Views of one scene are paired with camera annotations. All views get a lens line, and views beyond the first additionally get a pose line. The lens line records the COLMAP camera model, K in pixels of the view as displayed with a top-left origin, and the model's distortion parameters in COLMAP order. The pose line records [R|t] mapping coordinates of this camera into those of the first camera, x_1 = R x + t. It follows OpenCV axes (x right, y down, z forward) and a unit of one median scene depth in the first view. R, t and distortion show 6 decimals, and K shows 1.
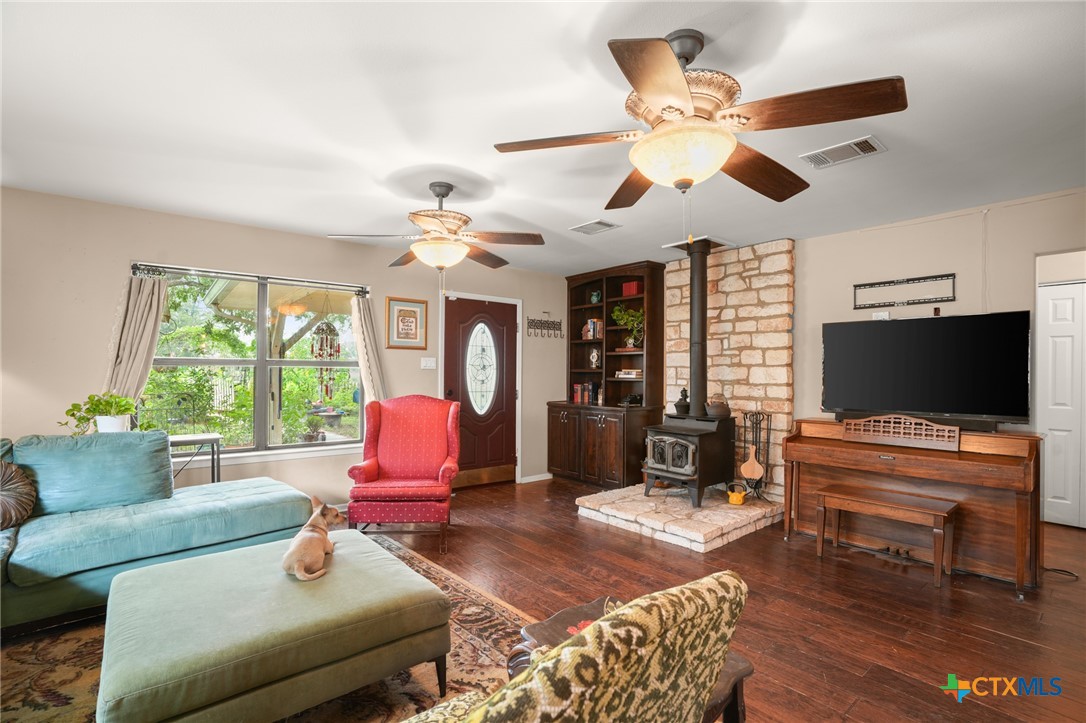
lens RADIAL K [[505.2, 0, 541.8], [0, 505.2, 370.0], [0, 0, 1]] dist [-0.085473, 0.031535]
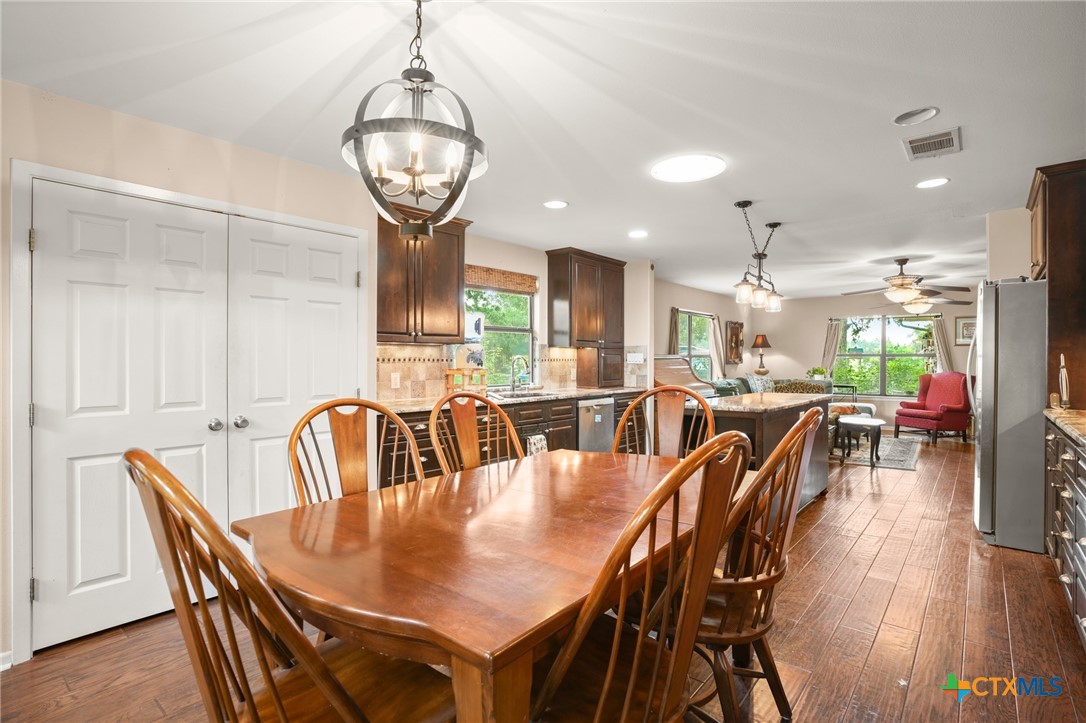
lens RADIAL K [[526.6, 0, 544.8], [0, 526.6, 366.6], [0, 0, 1]] dist [-0.060157, 0.000166]
pose [[0.165554, 0.005691, -0.986184, 1.358840], [0.004925, 0.999966, 0.006597, 0.012788], [0.986188, -0.005949, 0.165521, -0.810640]]
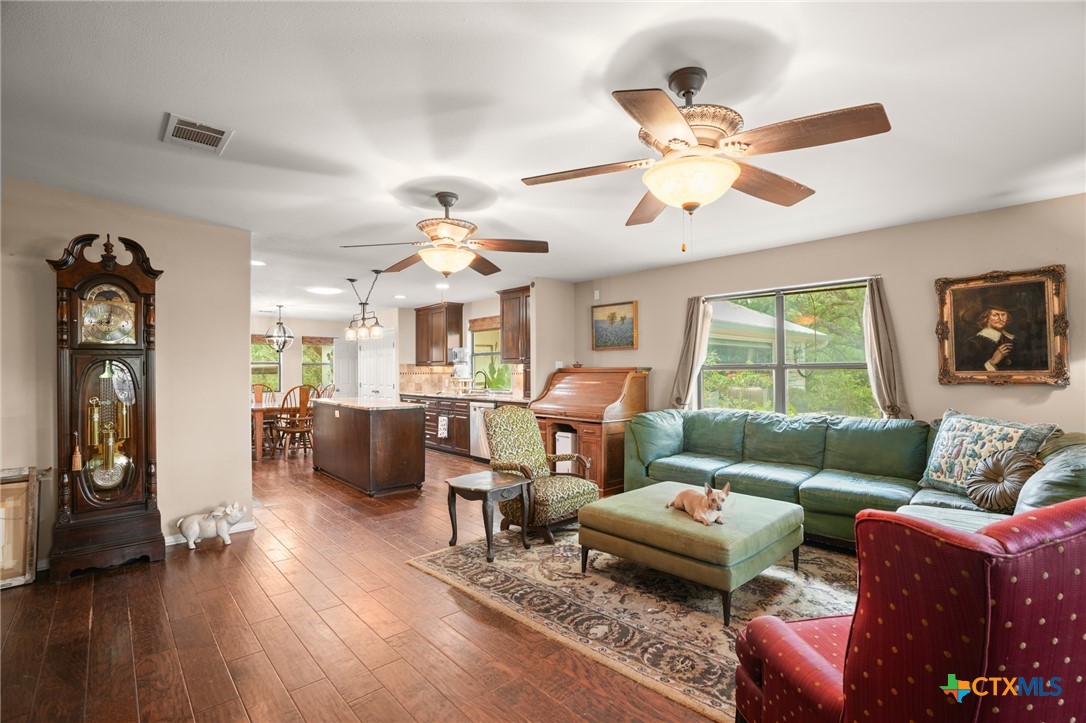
lens RADIAL K [[499.5, 0, 543.0], [0, 499.5, 361.5], [0, 0, 1]] dist [-0.072679, 0.029935]
pose [[-0.998772, 0.000364, -0.049545, 0.006583], [0.001331, 0.999809, -0.019473, -0.002947], [0.049528, -0.019515, -0.998582, 1.186299]]
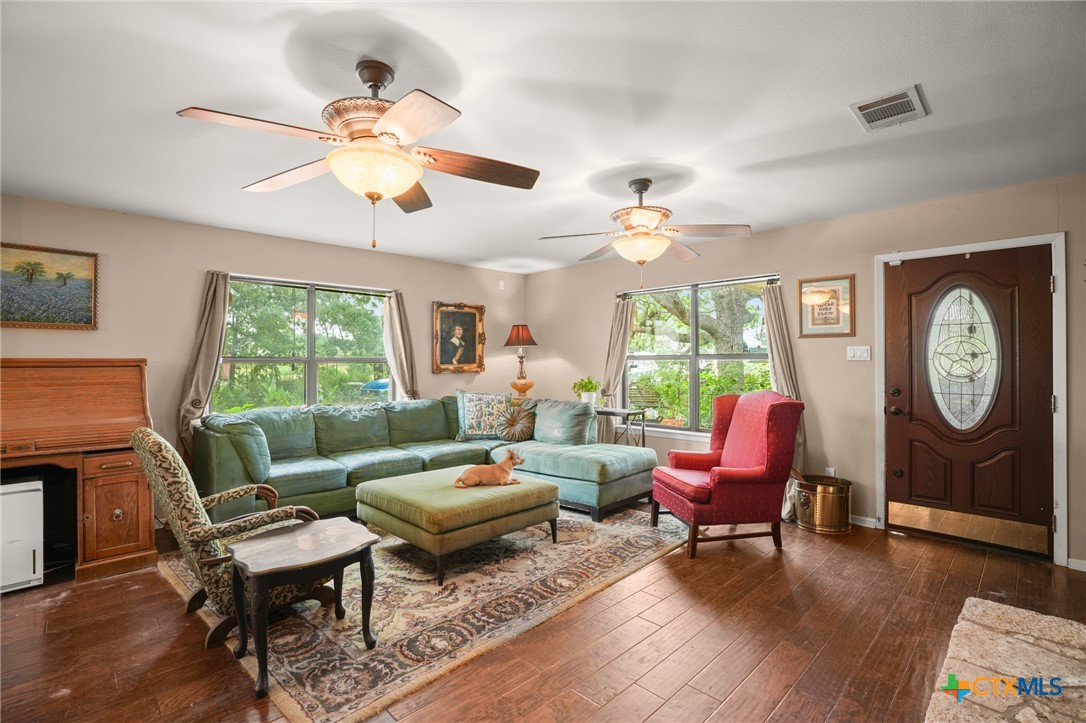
lens RADIAL K [[499.5, 0, 543.0], [0, 499.5, 361.5], [0, 0, 1]] dist [-0.072679, 0.029935]
pose [[0.079339, -0.008084, -0.996815, 0.582796], [0.006434, 0.999950, -0.007597, 0.002604], [0.996827, -0.005811, 0.079387, 0.533797]]
